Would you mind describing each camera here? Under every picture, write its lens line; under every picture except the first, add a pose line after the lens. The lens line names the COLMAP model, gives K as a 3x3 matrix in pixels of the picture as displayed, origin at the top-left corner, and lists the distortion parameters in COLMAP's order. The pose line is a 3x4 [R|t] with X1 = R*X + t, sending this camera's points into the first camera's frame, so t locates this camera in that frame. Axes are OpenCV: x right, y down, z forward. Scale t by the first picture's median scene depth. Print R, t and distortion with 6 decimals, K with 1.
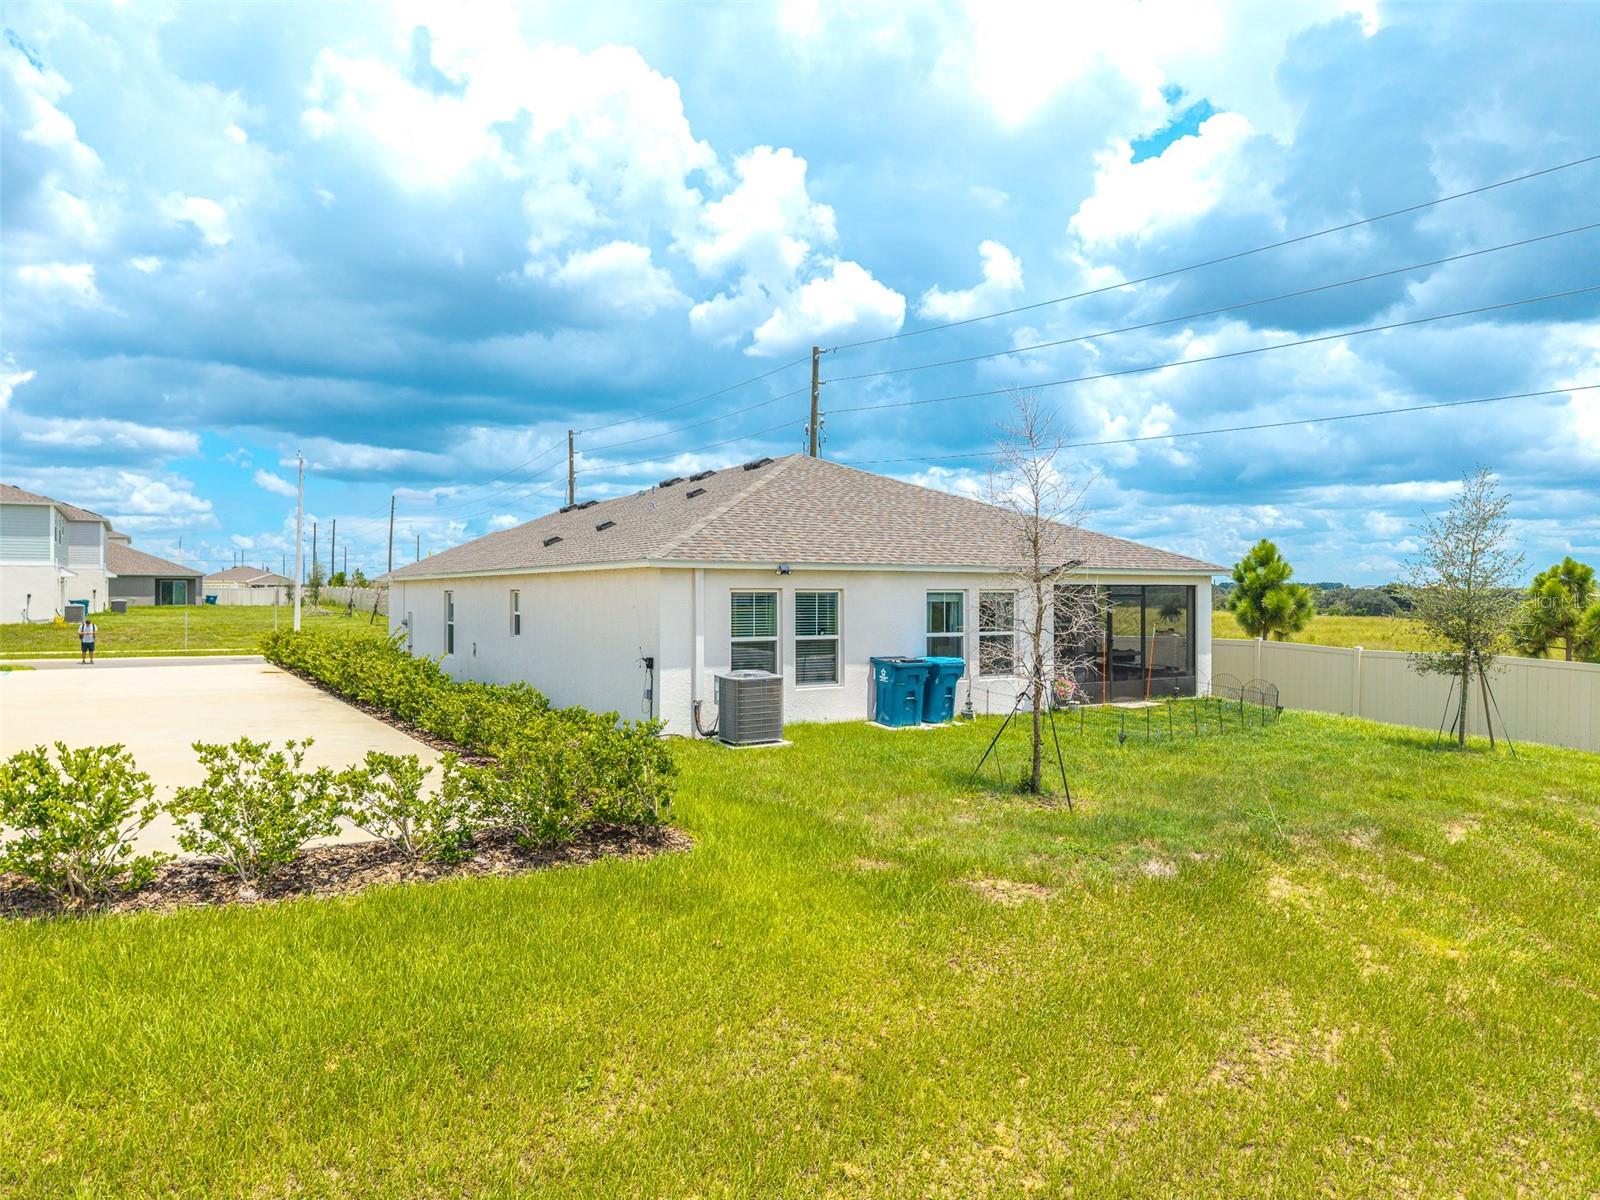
lens RADIAL K [[1092.1, 0, 794.4], [0, 1092.1, 593.2], [0, 0, 1]] dist [0.007113, -0.014413]
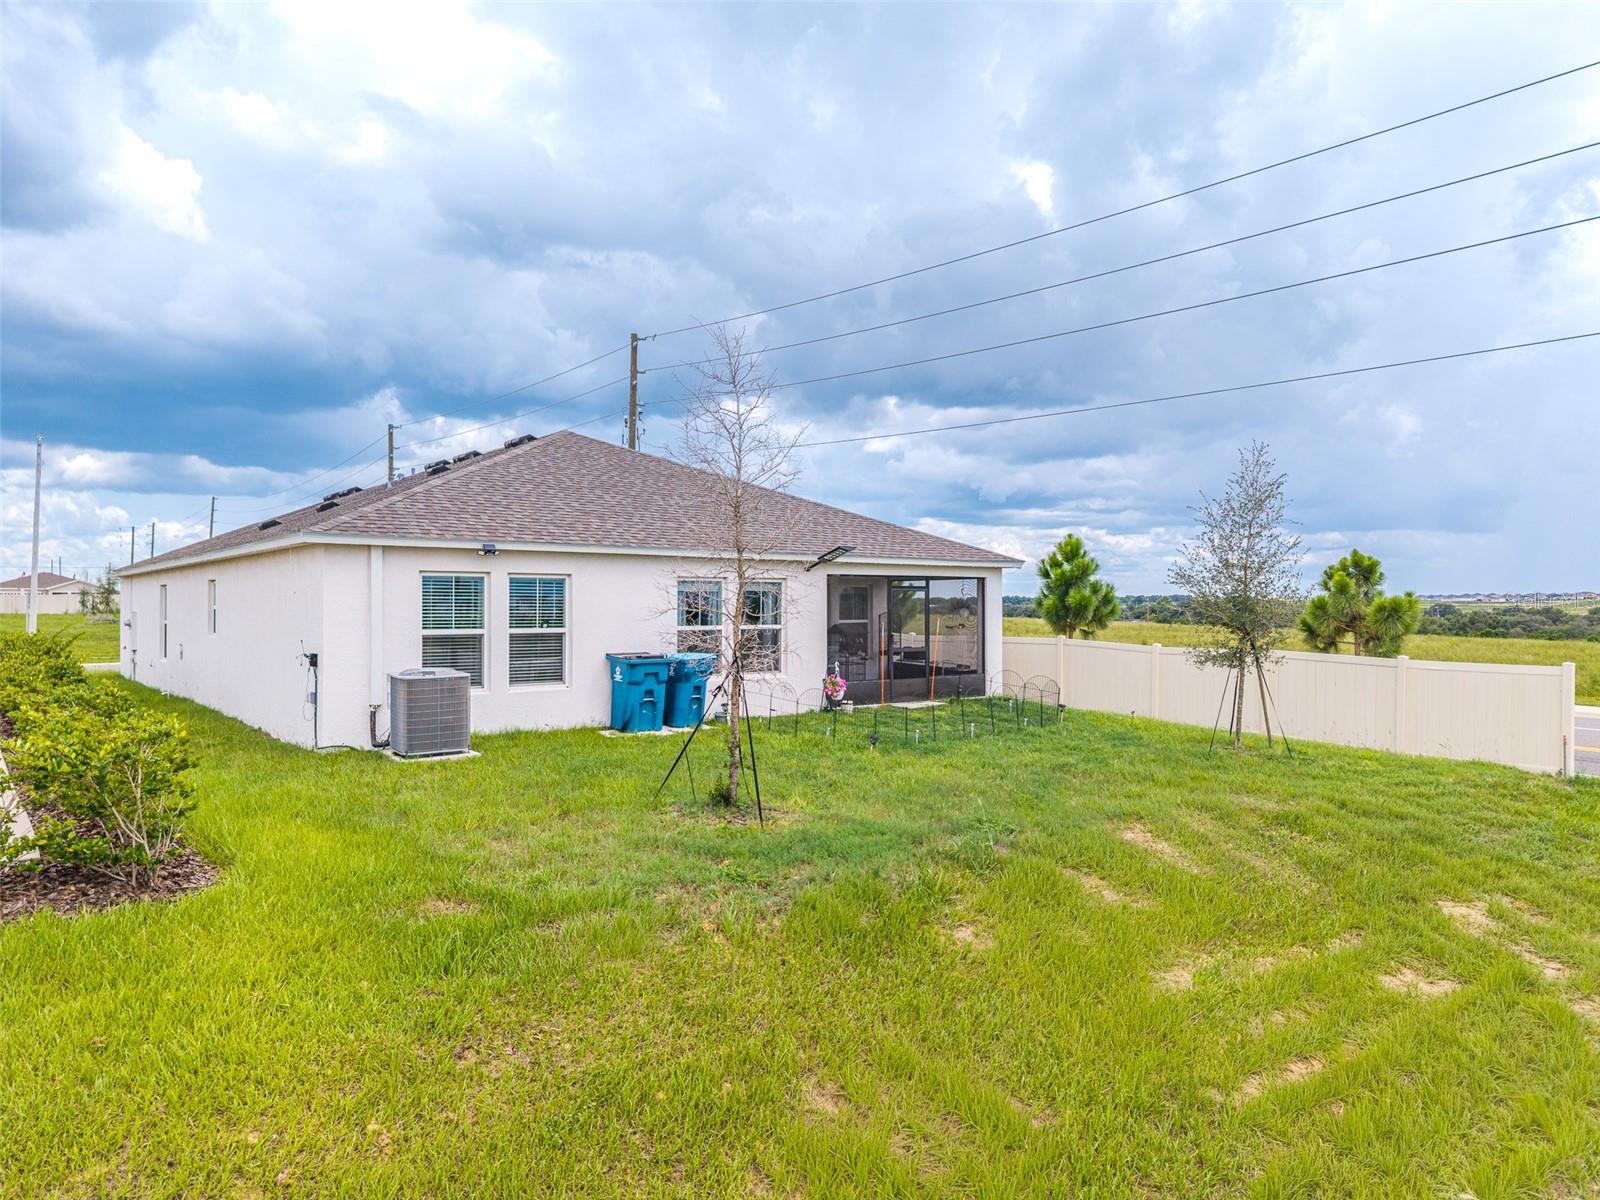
lens RADIAL K [[1092.1, 0, 816.0], [0, 1092.1, 601.0], [0, 0, 1]] dist [0.007113, -0.014413]
pose [[0.991393, 0.001160, 0.130913, 0.122120], [-0.000627, 0.999991, -0.004114, 0.020395], [-0.130916, 0.003996, 0.991385, 0.114486]]
